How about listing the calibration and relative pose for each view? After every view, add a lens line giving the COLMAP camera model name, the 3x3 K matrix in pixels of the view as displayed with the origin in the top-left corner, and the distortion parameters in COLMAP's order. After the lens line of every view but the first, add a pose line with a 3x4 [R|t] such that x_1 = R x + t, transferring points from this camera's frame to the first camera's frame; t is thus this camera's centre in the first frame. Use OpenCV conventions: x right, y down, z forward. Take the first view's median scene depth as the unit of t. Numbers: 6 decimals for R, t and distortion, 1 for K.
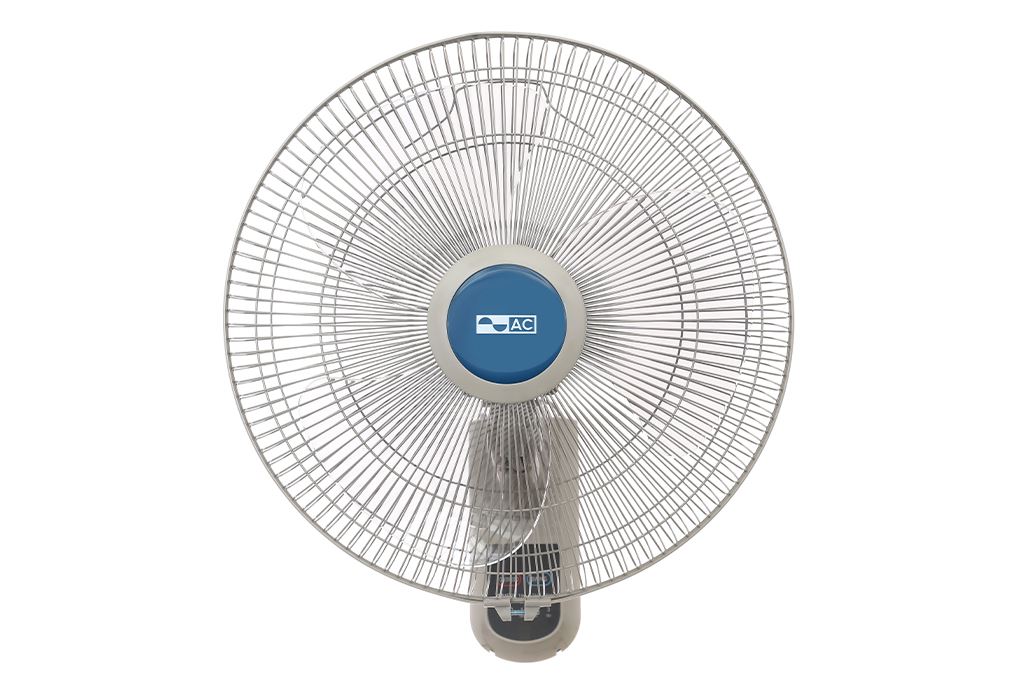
lens RADIAL K [[1915.1, 0, 510.0], [0, 1915.1, 339.7], [0, 0, 1]] dist [0.040944, 0.000000]
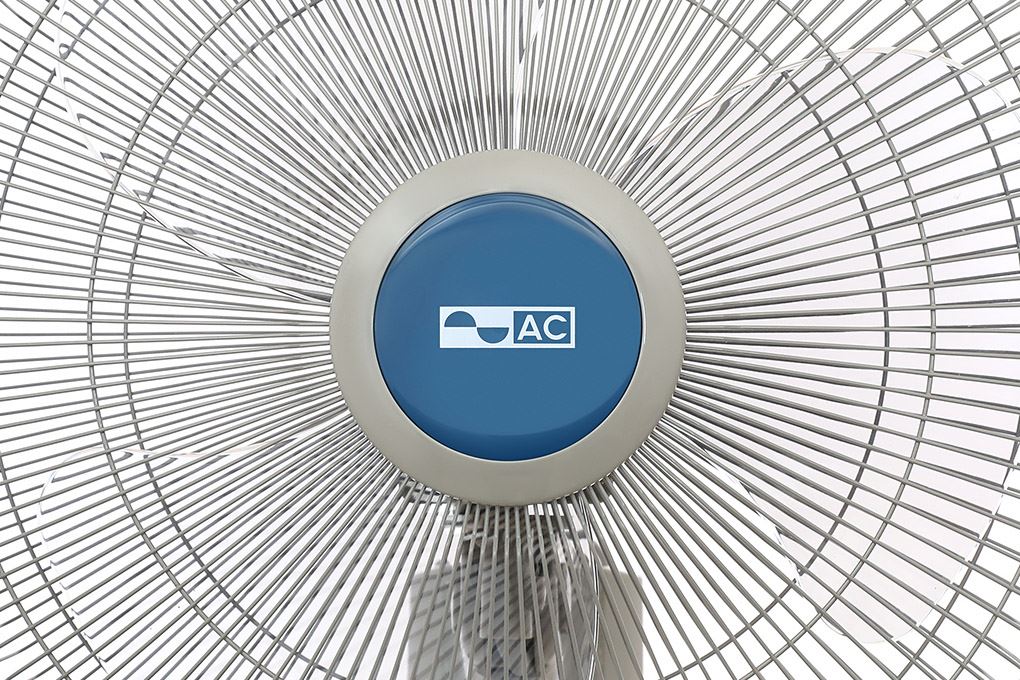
lens RADIAL K [[1681.7, 0, 506.2], [0, 1681.7, 346.1], [0, 0, 1]] dist [-0.404834, 0.000000]
pose [[0.999723, 0.022911, -0.005323, -0.000043], [-0.022892, 0.999731, 0.003617, -0.004998], [0.005405, -0.003494, 0.999979, 0.615126]]
